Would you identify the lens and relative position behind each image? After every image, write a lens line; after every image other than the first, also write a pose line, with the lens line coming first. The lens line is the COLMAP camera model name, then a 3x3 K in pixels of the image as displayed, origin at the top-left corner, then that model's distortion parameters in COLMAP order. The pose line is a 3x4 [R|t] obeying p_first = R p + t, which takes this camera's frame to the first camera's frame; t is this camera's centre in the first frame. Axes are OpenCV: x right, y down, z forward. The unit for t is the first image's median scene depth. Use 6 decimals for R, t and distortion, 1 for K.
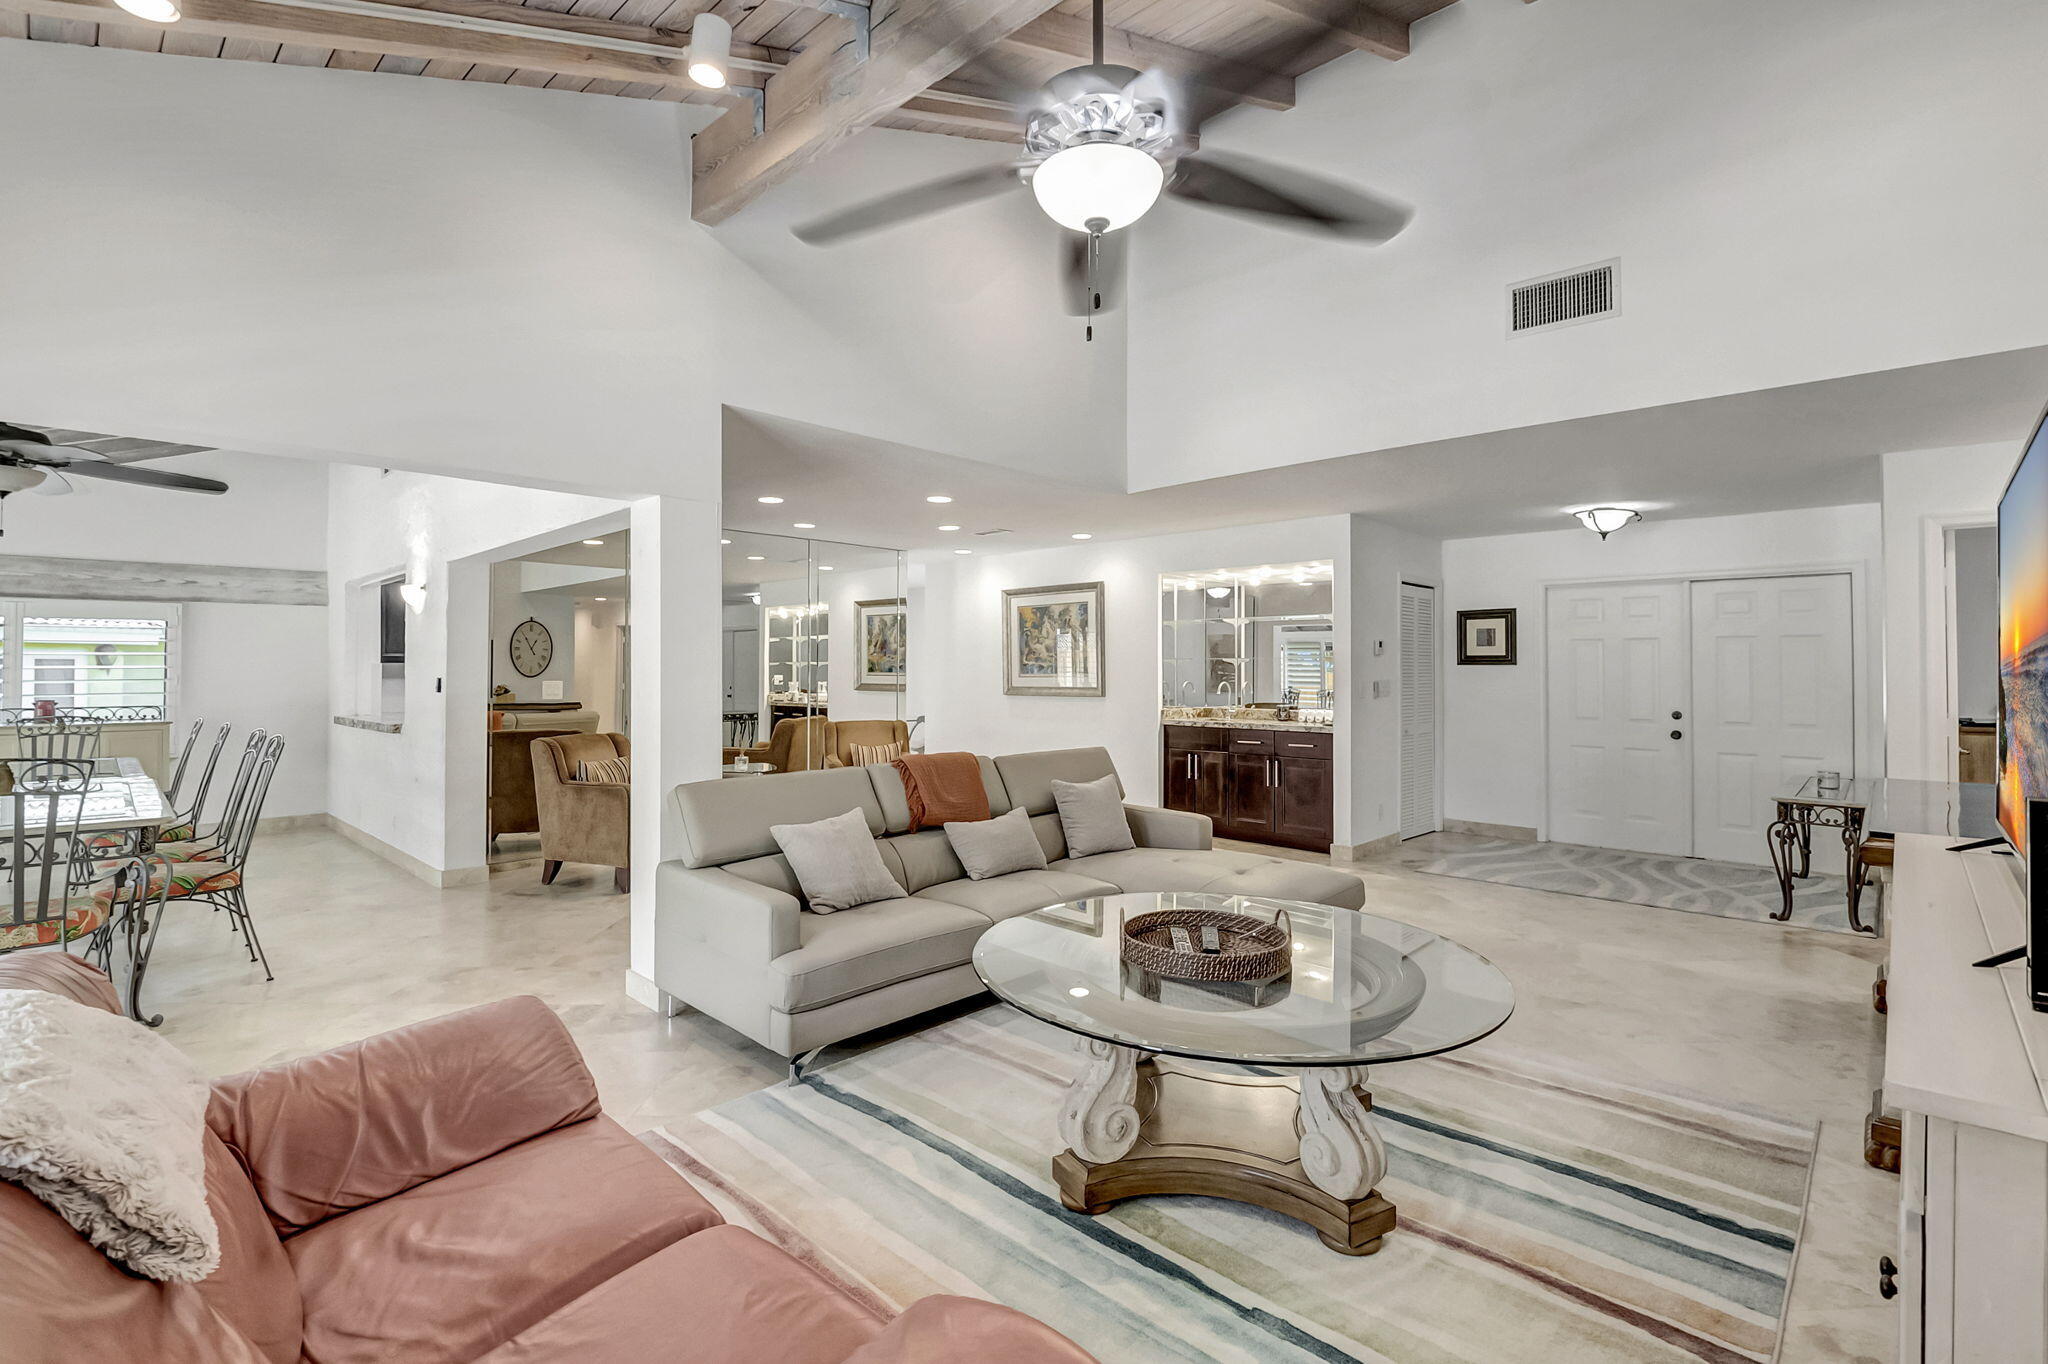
lens RADIAL K [[922.9, 0, 1011.9], [0, 922.9, 636.3], [0, 0, 1]] dist [-0.020513, -0.000651]
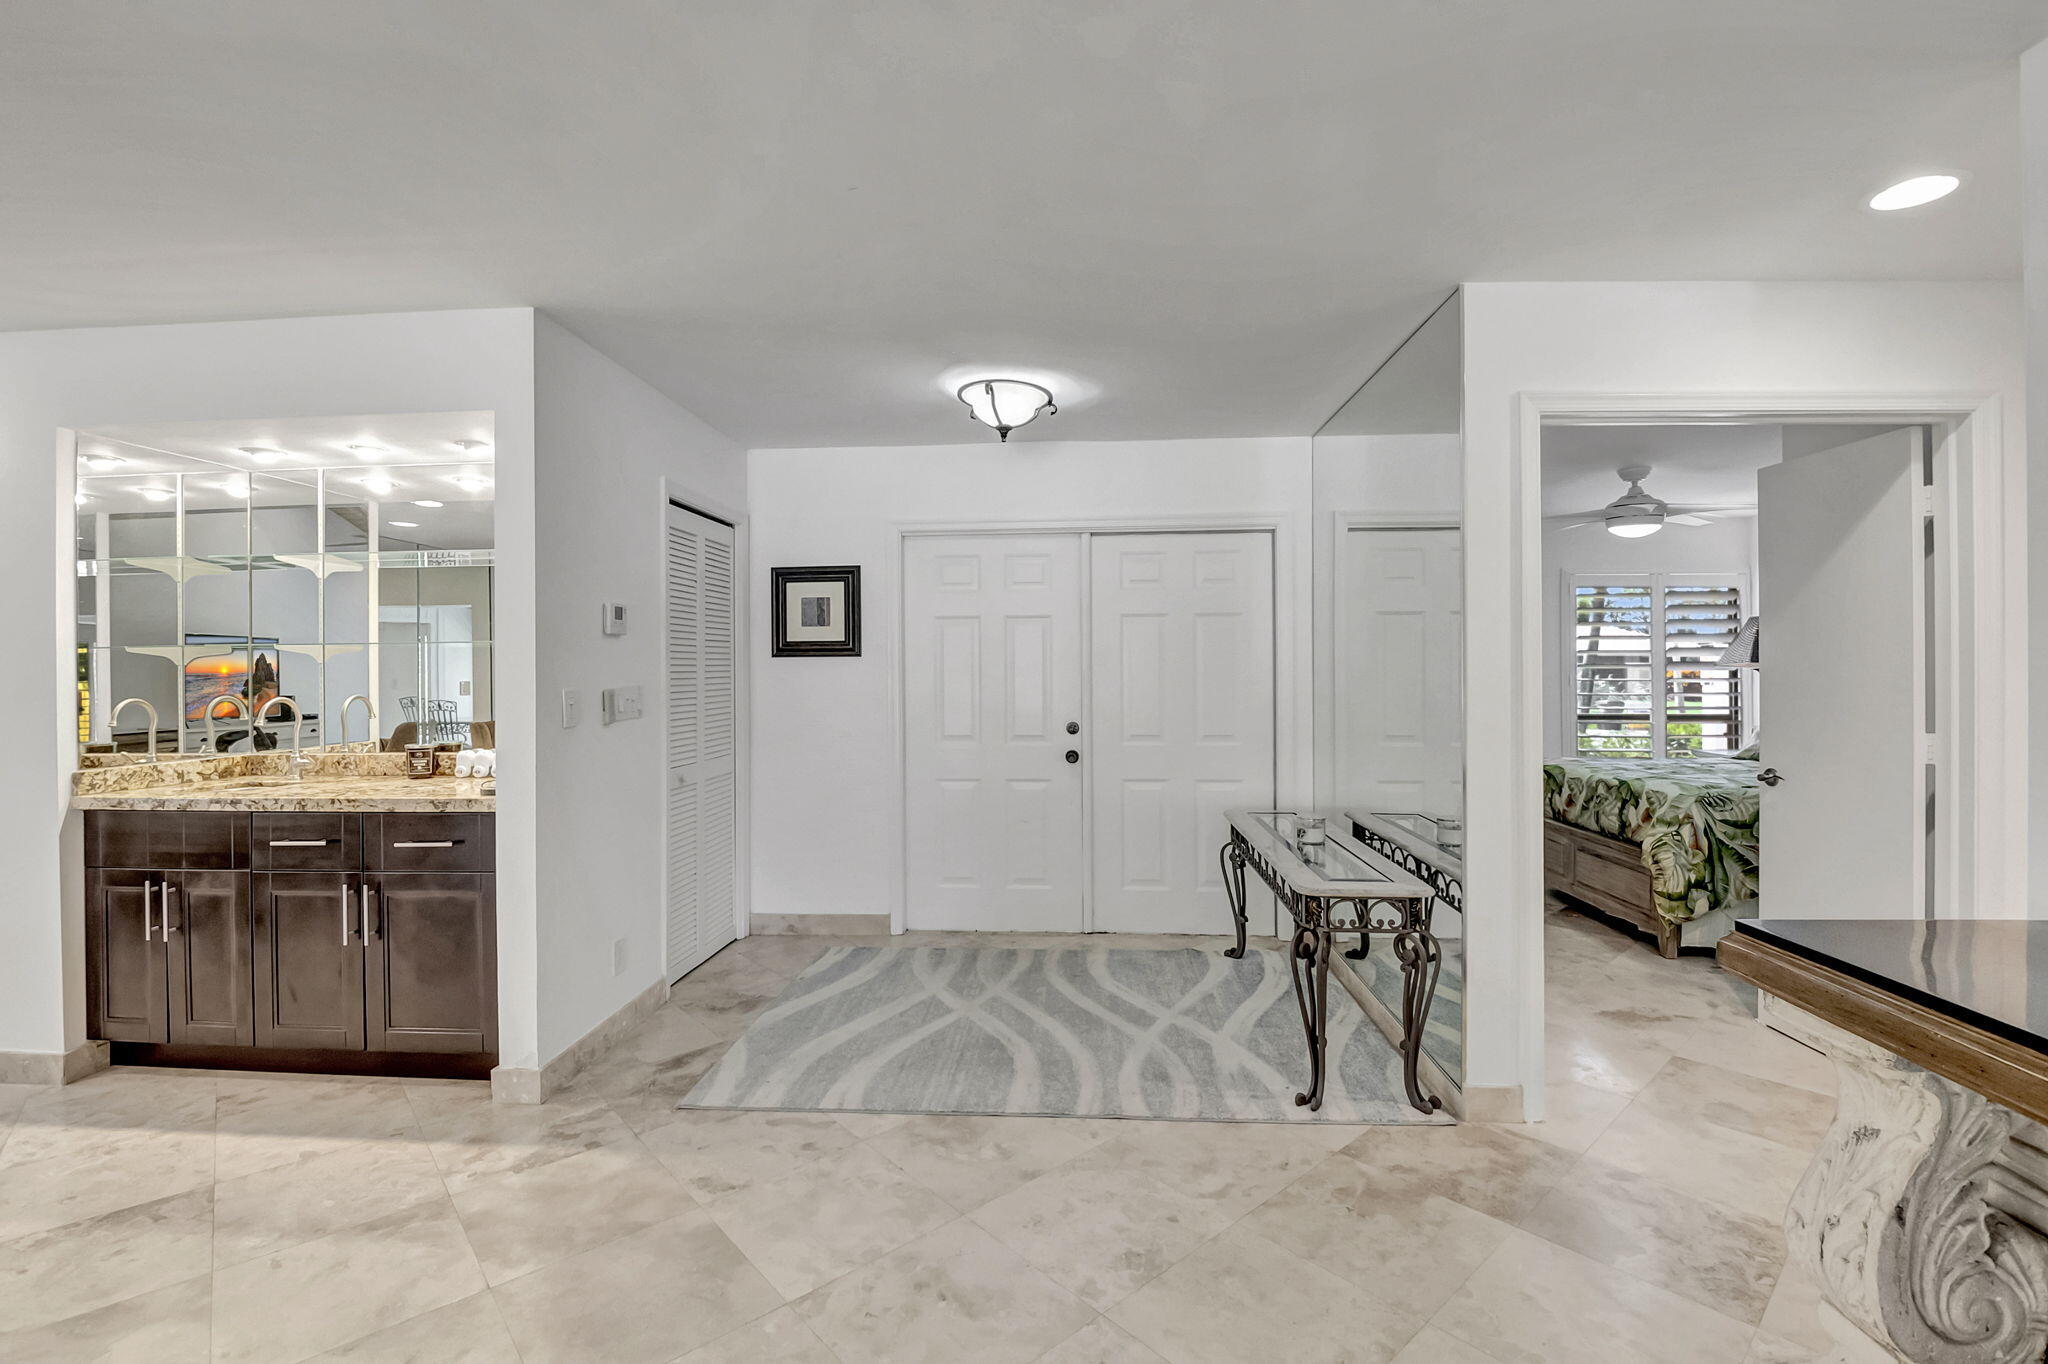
lens RADIAL K [[908.8, 0, 1029.6], [0, 908.8, 673.5], [0, 0, 1]] dist [-0.013205, -0.000292]
pose [[0.756694, -0.016190, 0.653569, 0.231495], [-0.011188, 0.999226, 0.037706, 0.018069], [-0.653673, -0.035844, 0.755927, 0.454394]]
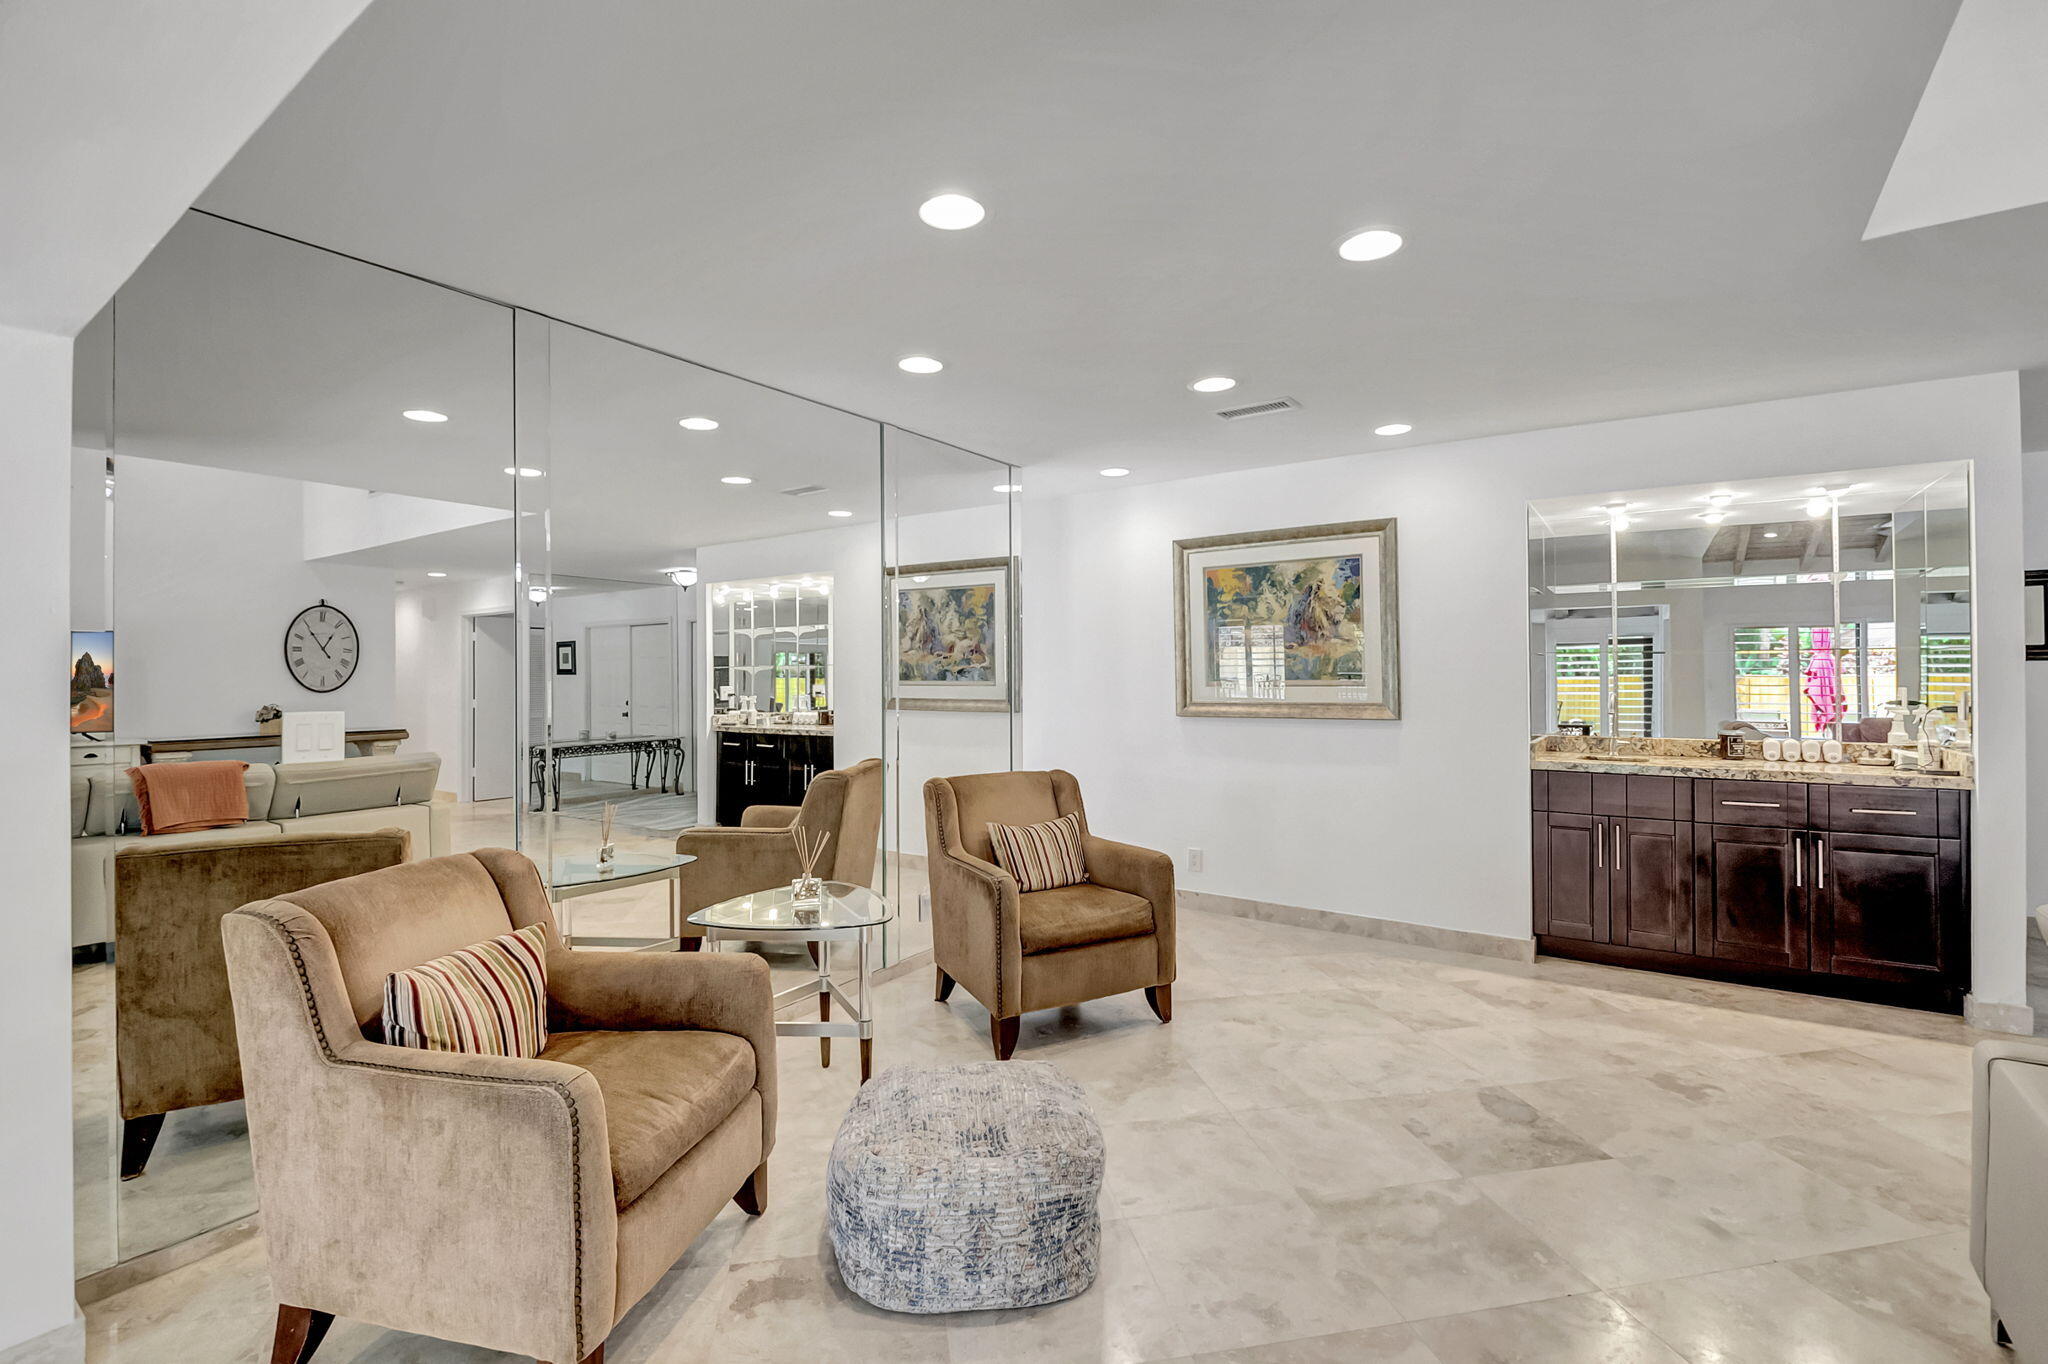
lens RADIAL K [[913.4, 0, 1019.2], [0, 913.4, 681.0], [0, 0, 1]] dist [-0.030715, -0.000551]
pose [[0.988004, -0.007328, 0.154256, -0.239361], [0.001206, 0.999209, 0.039742, 0.020310], [-0.154425, -0.039080, 0.987231, 0.524435]]
